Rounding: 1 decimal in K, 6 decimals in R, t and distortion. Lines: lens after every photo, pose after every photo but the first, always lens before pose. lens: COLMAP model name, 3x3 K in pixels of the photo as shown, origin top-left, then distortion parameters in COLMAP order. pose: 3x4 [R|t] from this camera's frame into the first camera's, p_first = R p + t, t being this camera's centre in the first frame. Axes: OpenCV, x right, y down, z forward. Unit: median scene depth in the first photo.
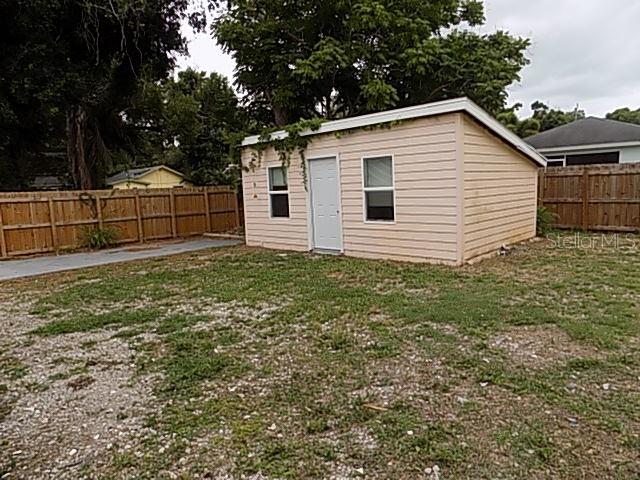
lens RADIAL K [[434.8, 0, 320.1], [0, 434.8, 241.4], [0, 0, 1]] dist [-0.031470, 0.001750]
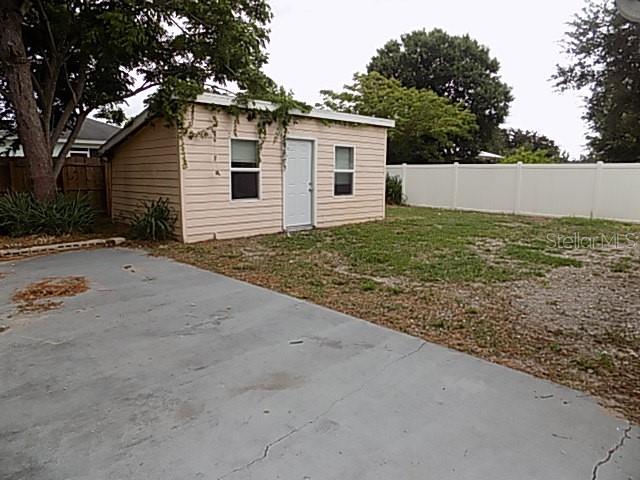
lens RADIAL K [[434.8, 0, 319.7], [0, 434.8, 238.7], [0, 0, 1]] dist [-0.031470, 0.001750]
pose [[0.020873, -0.106866, 0.994054, -1.055108], [0.115183, 0.987907, 0.103787, -0.055993], [-0.993125, 0.112332, 0.032930, 0.931909]]
